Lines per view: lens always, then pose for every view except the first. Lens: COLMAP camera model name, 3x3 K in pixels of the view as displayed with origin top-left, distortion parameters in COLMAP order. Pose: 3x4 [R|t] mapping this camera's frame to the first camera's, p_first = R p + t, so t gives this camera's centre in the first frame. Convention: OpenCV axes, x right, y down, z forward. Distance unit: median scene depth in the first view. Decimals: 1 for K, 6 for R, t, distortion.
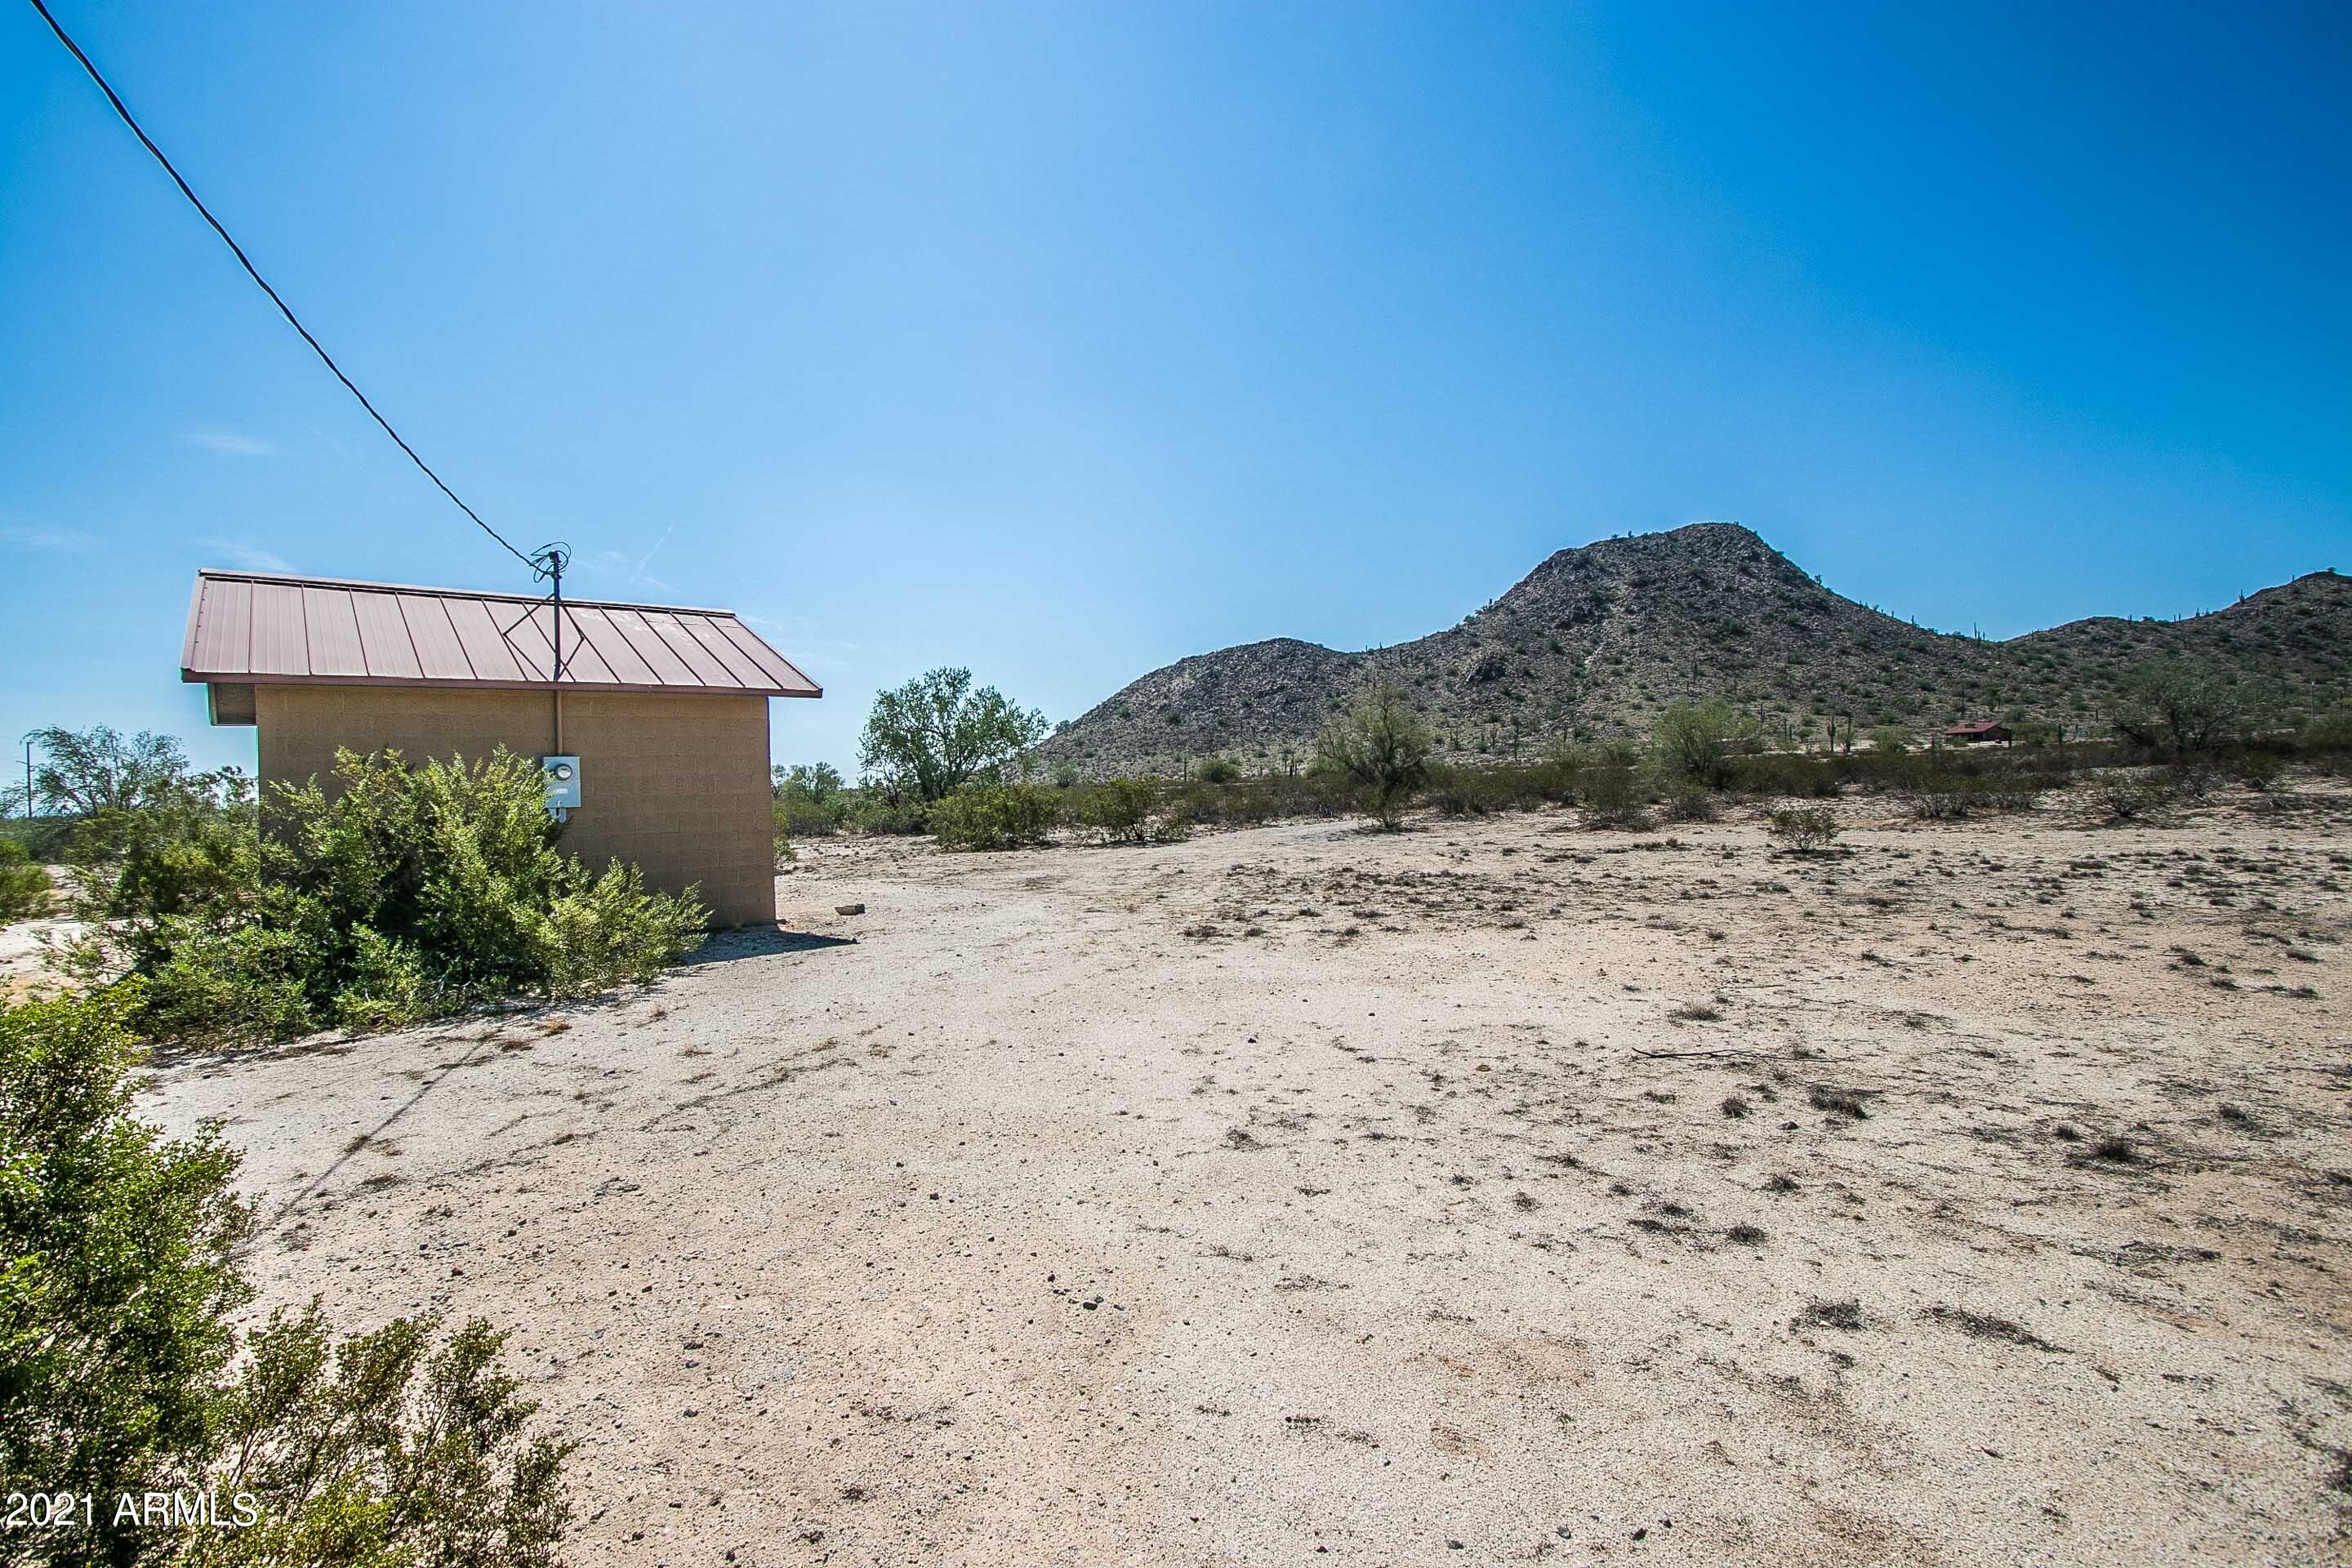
lens RADIAL K [[1102.0, 0, 1130.0], [0, 1102.0, 773.6], [0, 0, 1]] dist [-0.015340, 0.001951]
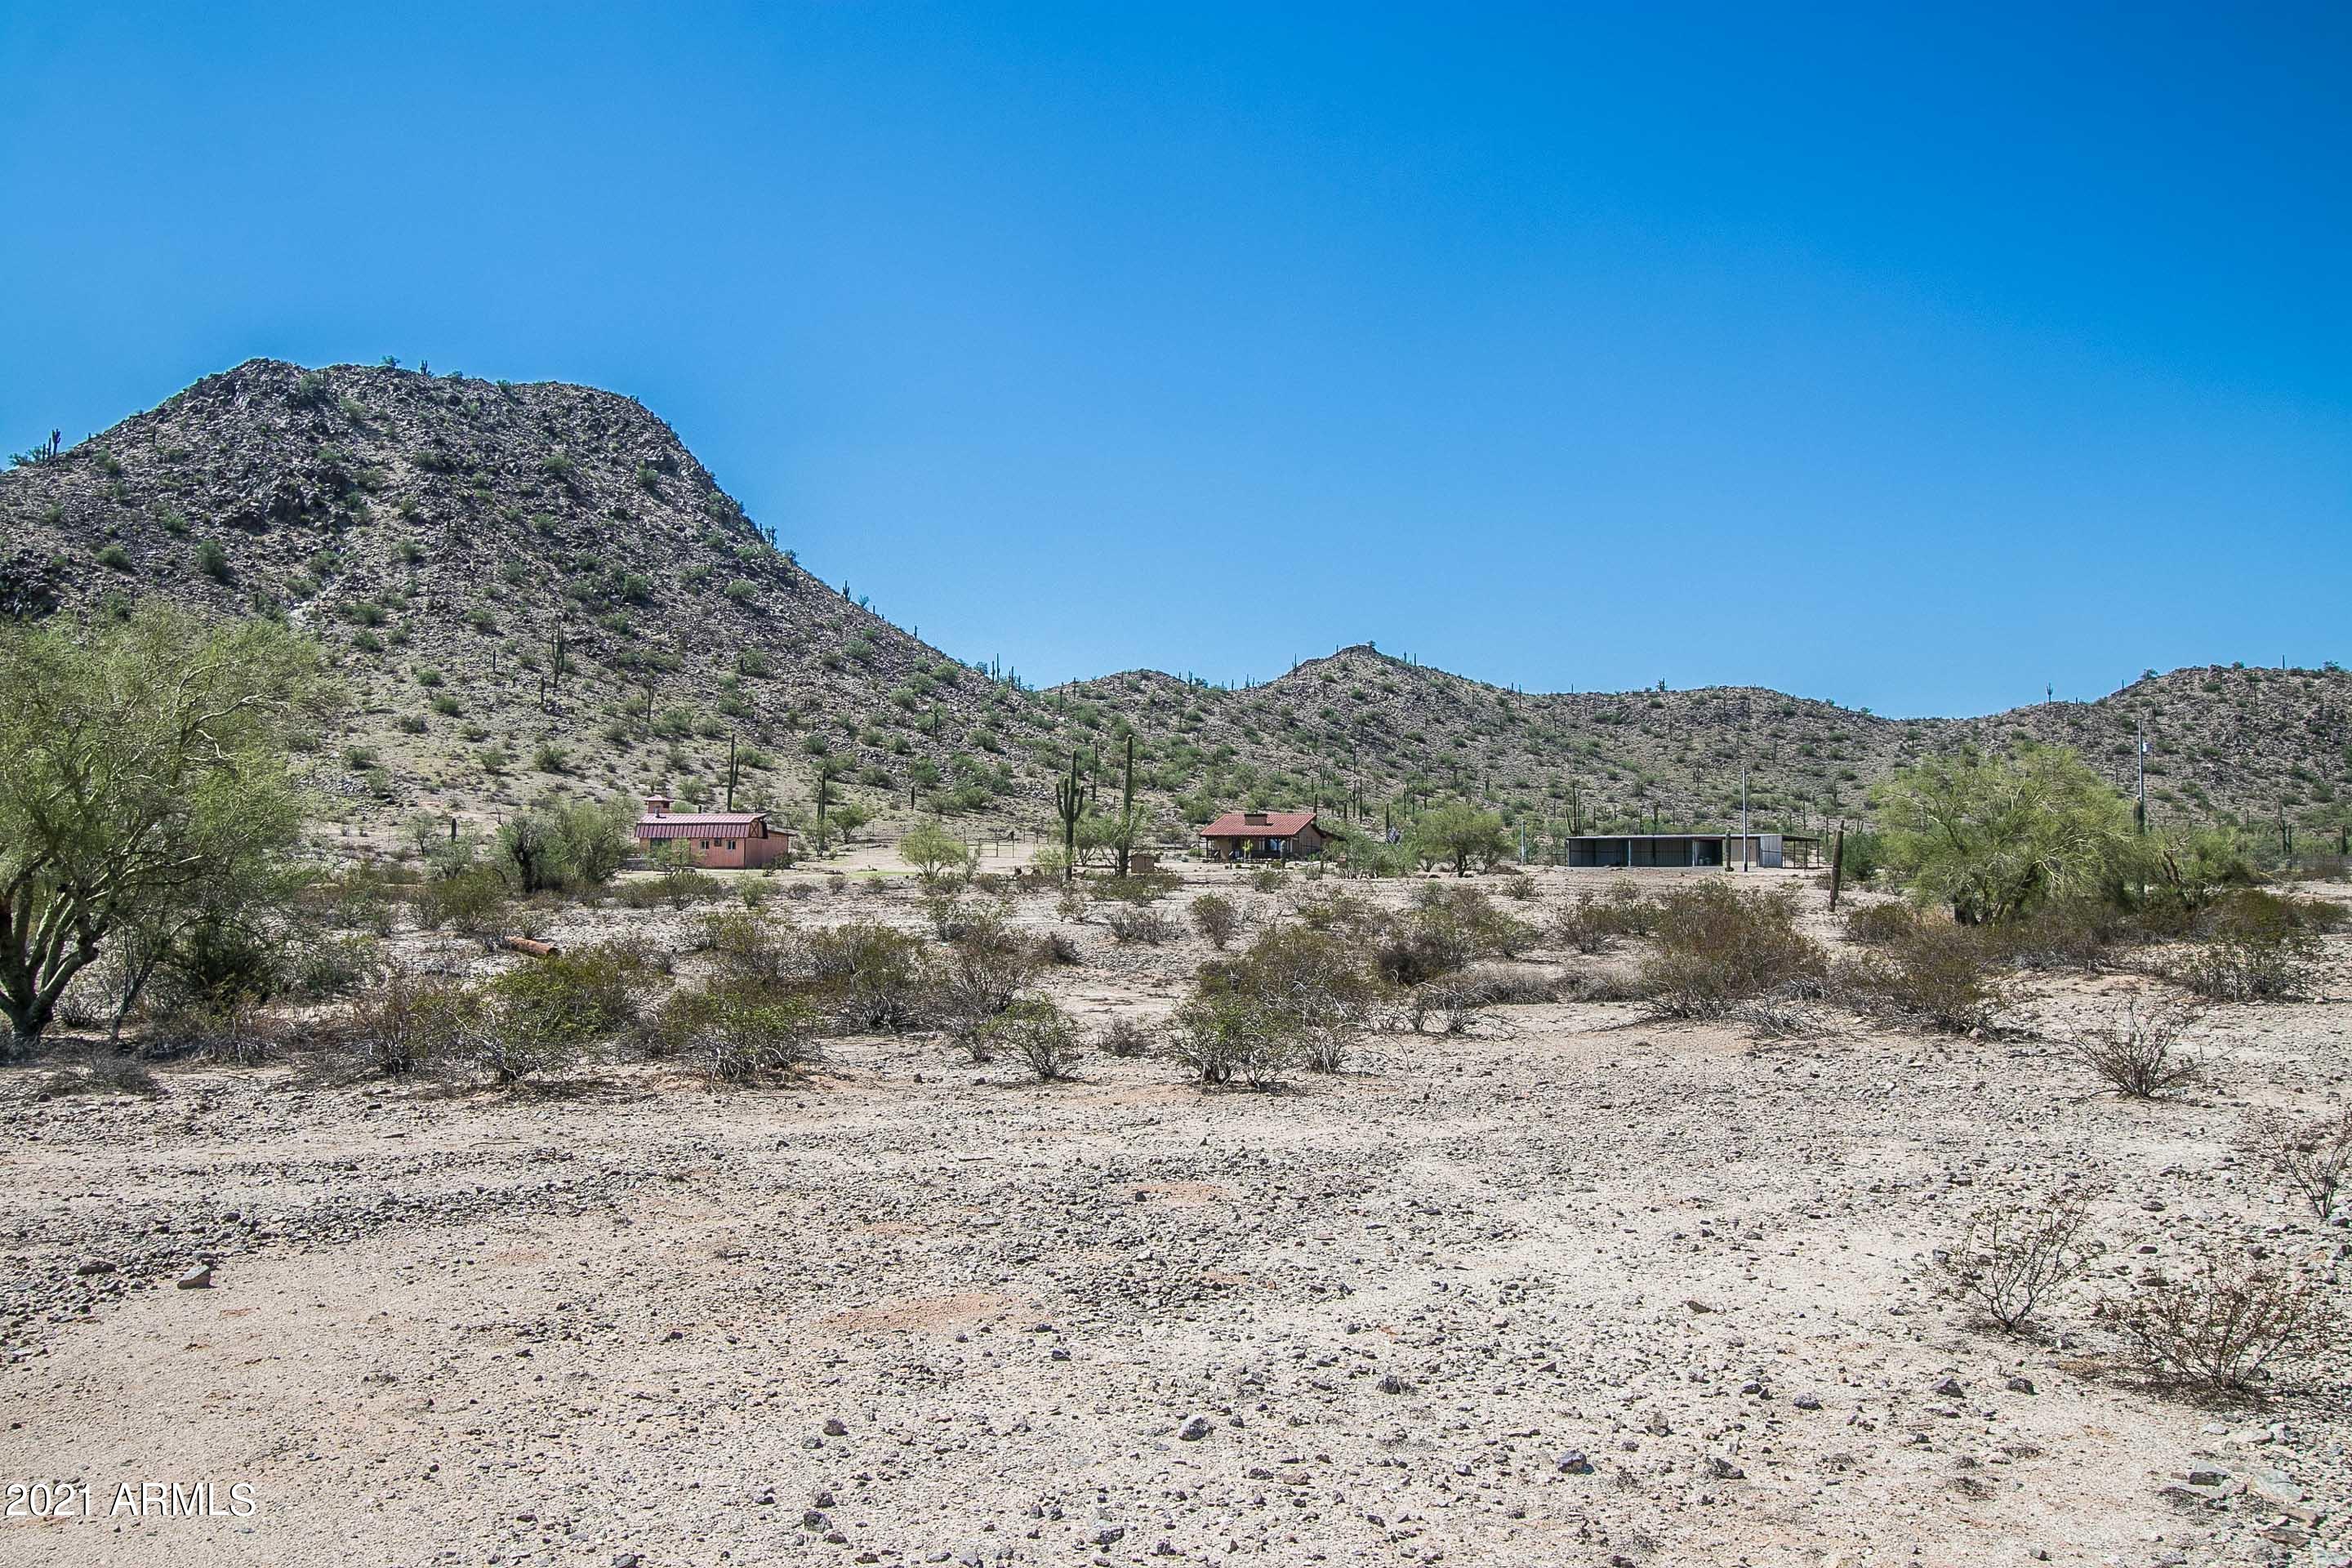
lens RADIAL K [[1818.3, 0, 1160.8], [0, 1818.3, 747.9], [0, 0, 1]] dist [-0.005372, 0.017488]
pose [[0.676351, 0.089388, 0.731136, 0.168286], [-0.033230, 0.995301, -0.090945, -0.005099], [-0.735830, 0.037215, 0.676143, 0.365602]]
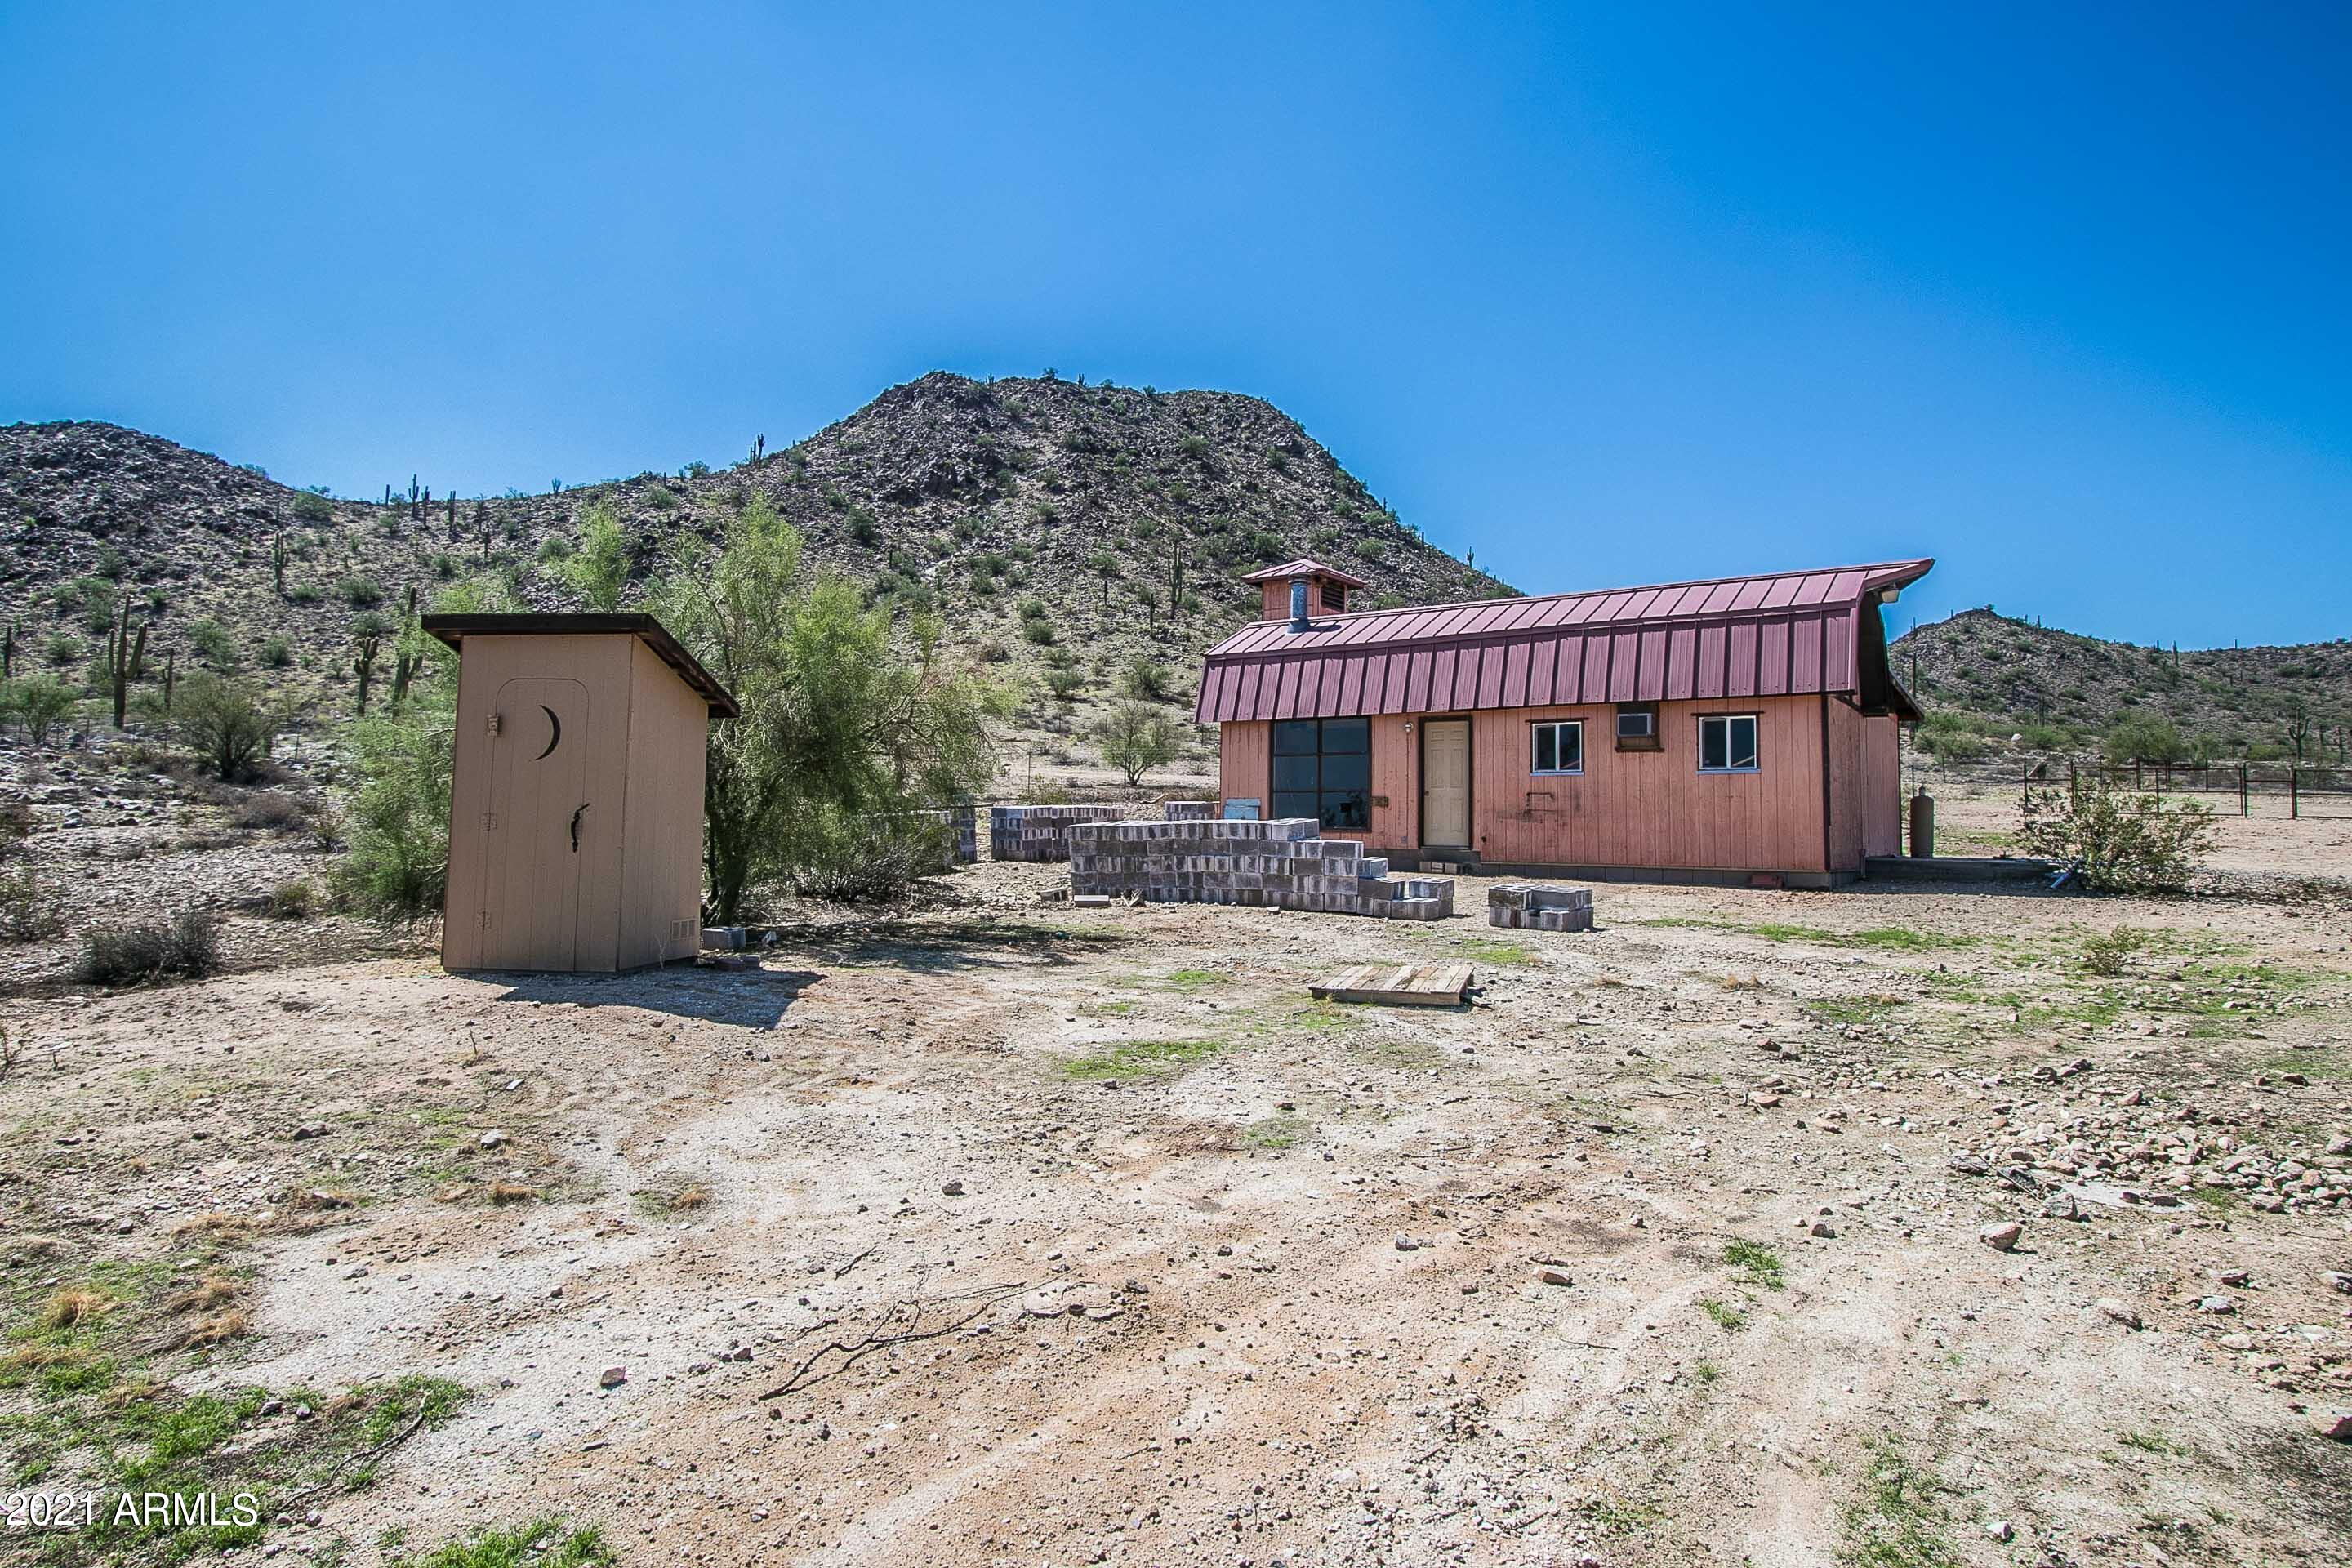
lens RADIAL K [[1265.5, 0, 1134.3], [0, 1265.5, 766.0], [0, 0, 1]] dist [-0.016351, 0.003902]
pose [[0.906601, 0.066297, 0.416749, 0.330067], [-0.045808, 0.997207, -0.058987, -0.011321], [-0.419495, 0.034388, 0.907106, 0.625931]]
